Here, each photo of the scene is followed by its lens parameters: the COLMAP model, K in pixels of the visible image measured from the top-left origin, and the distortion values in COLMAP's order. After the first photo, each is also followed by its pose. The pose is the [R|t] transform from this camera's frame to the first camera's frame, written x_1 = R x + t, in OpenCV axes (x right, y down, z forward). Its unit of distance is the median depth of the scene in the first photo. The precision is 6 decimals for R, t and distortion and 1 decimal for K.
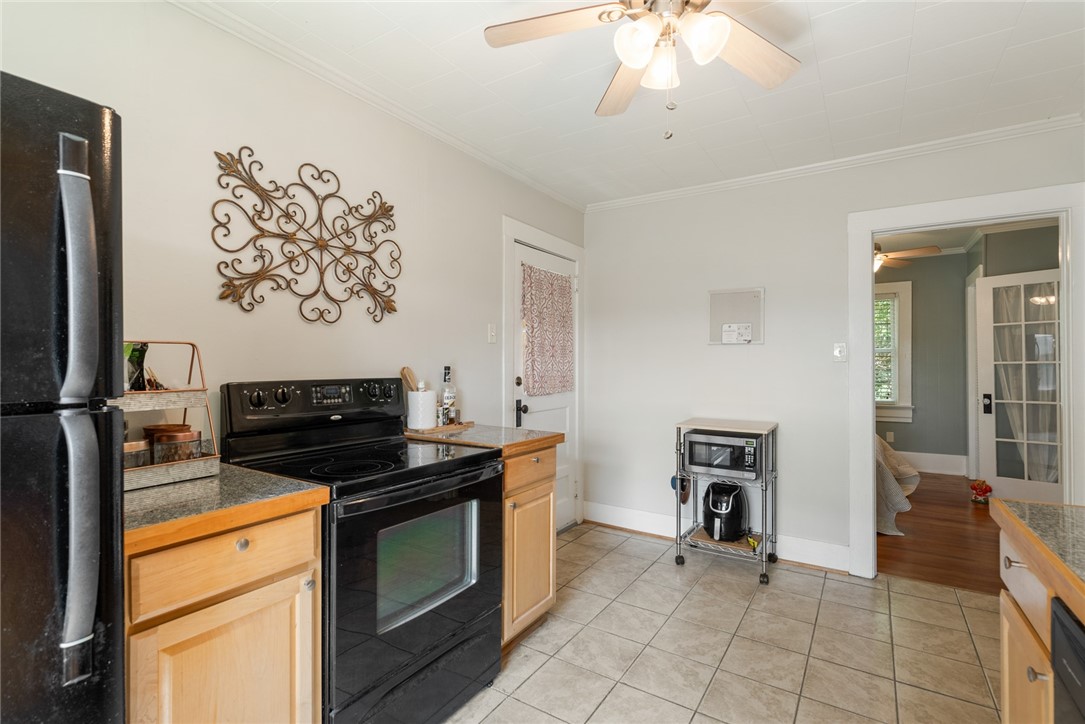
lens RADIAL K [[500.5, 0, 542.5], [0, 500.5, 362.0], [0, 0, 1]] dist [-0.000951, 0.000157]
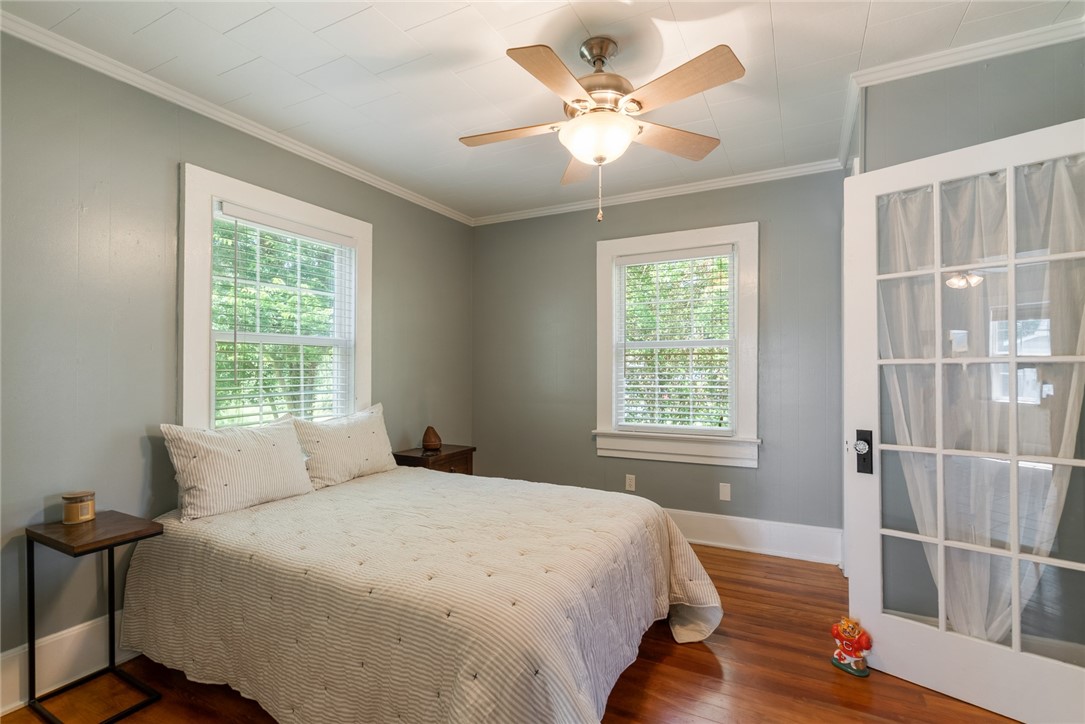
lens RADIAL K [[501.9, 0, 541.1], [0, 501.9, 371.8], [0, 0, 1]] dist [-0.001885, 0.000232]
pose [[0.994504, -0.001996, 0.104681, 0.554630], [0.001135, 0.999965, 0.008288, 0.006446], [-0.104694, -0.008124, 0.994471, 0.583213]]
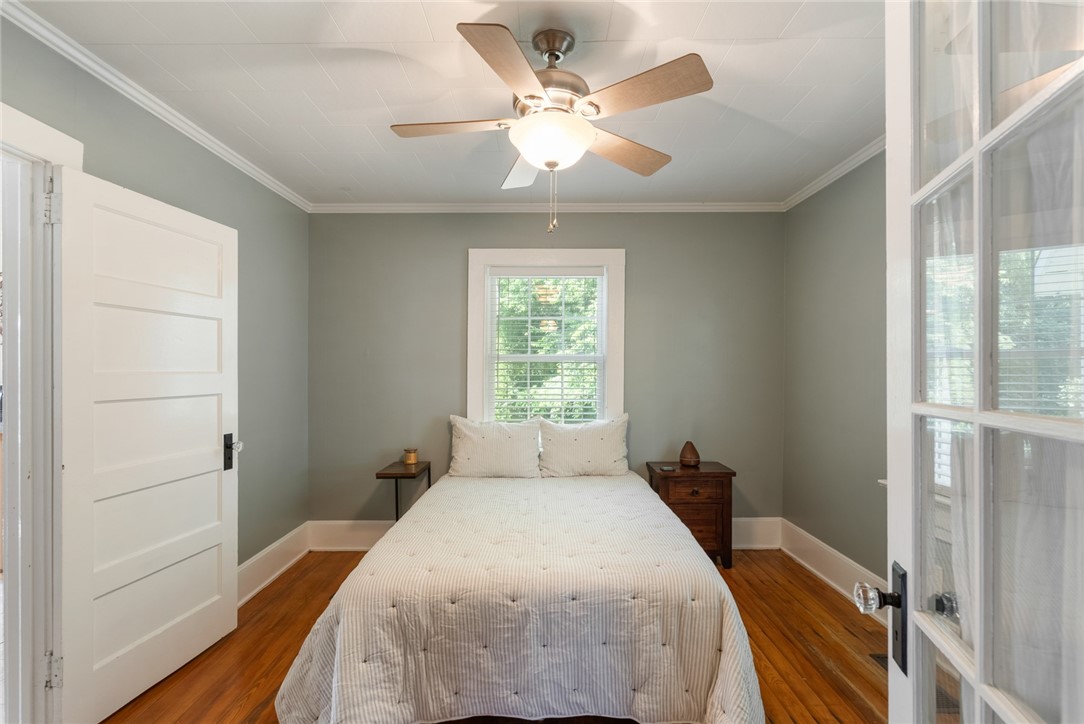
lens RADIAL K [[501.5, 0, 540.6], [0, 501.5, 371.8], [0, 0, 1]] dist [-0.001885, 0.000232]
pose [[0.550520, 0.002189, -0.834819, 0.982965], [0.003310, 0.999983, 0.004804, -0.011274], [0.834815, -0.005408, 0.550504, 0.786445]]
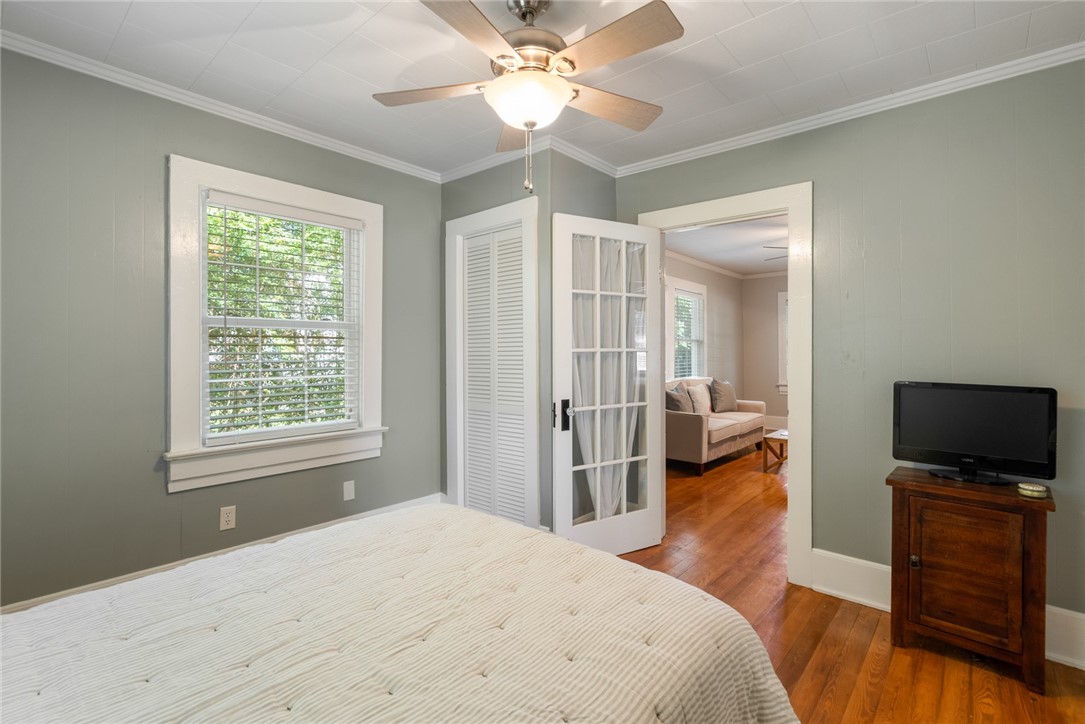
lens RADIAL K [[505.6, 0, 543.8], [0, 505.6, 362.6], [0, 0, 1]] dist [-0.000901, 0.000380]
pose [[0.128468, -0.016316, 0.991579, 0.257935], [-0.001521, 0.999860, 0.016649, 0.006478], [-0.991712, -0.003647, 0.128426, 0.953939]]
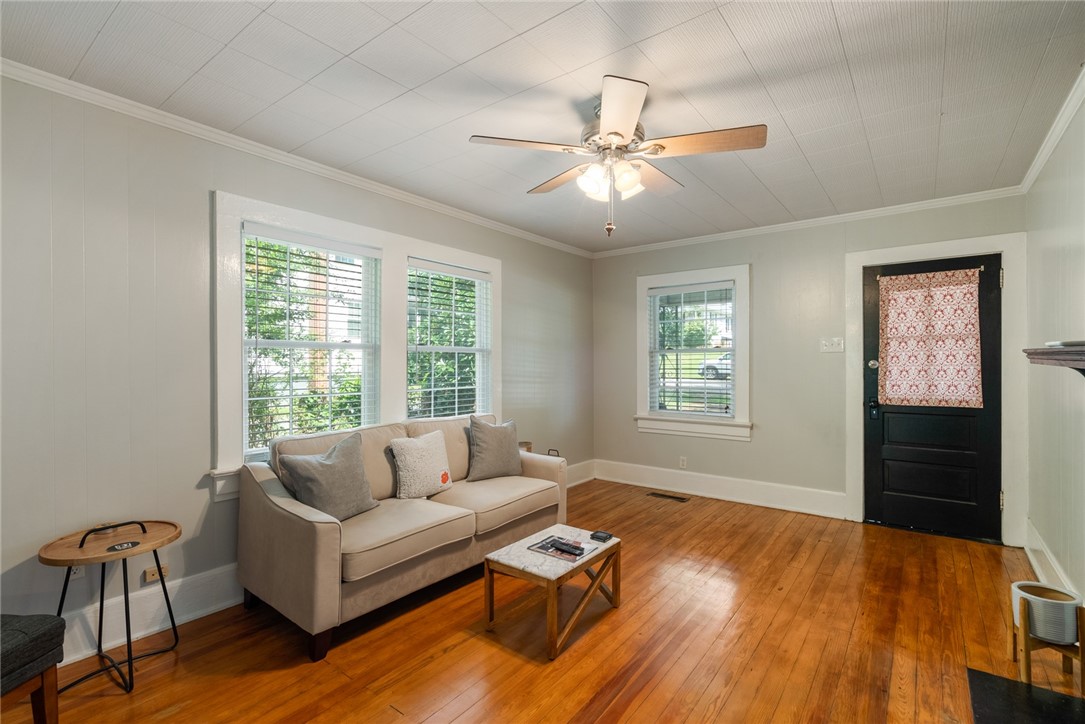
lens RADIAL K [[500.5, 0, 542.5], [0, 500.5, 362.0], [0, 0, 1]] dist [-0.000951, 0.000157]
pose [[0.071384, -0.000985, 0.997448, 0.939618], [-0.004777, 0.999988, 0.001330, -0.014635], [-0.997437, -0.004860, 0.071378, 0.502623]]
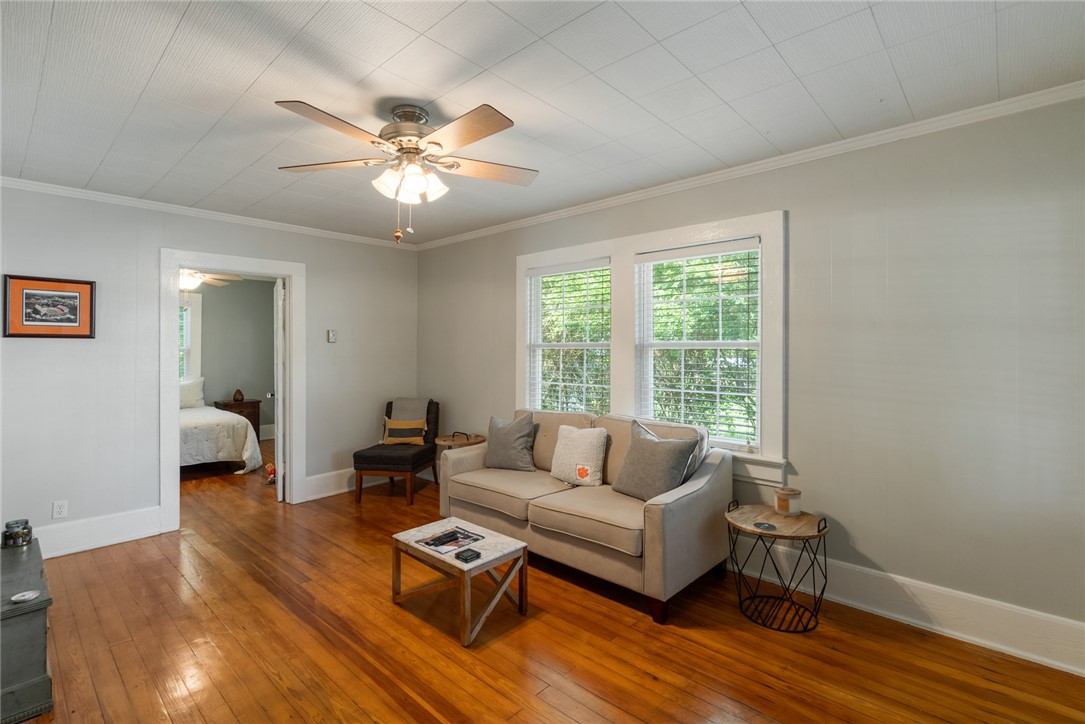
lens RADIAL K [[505.7, 0, 541.4], [0, 505.7, 345.5], [0, 0, 1]] dist [0.000297, 0.000252]
pose [[0.985746, -0.000842, -0.168241, 1.706210], [-0.000589, 0.999964, -0.008455, -0.026921], [0.168242, 0.008434, 0.985710, -0.046957]]
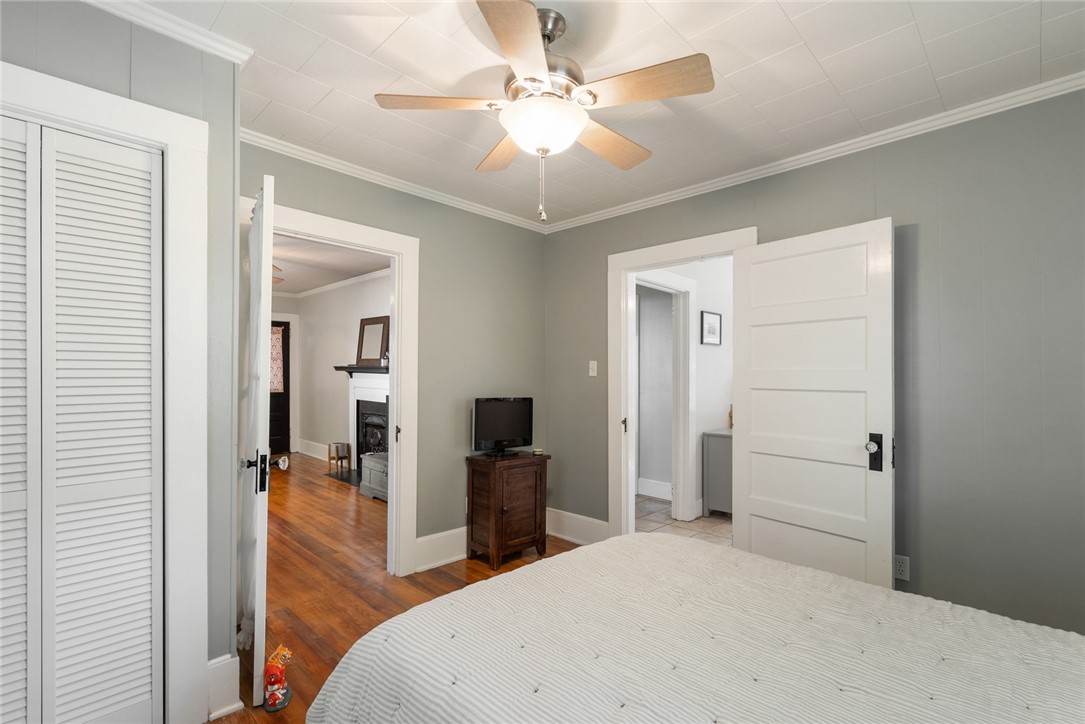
lens RADIAL K [[501.9, 0, 541.1], [0, 501.9, 371.8], [0, 0, 1]] dist [-0.001885, 0.000232]
pose [[-0.980938, 0.000012, 0.194323, 0.571597], [-0.001712, 0.999961, -0.008701, -0.000188], [-0.194316, -0.008868, -0.980899, 1.396872]]
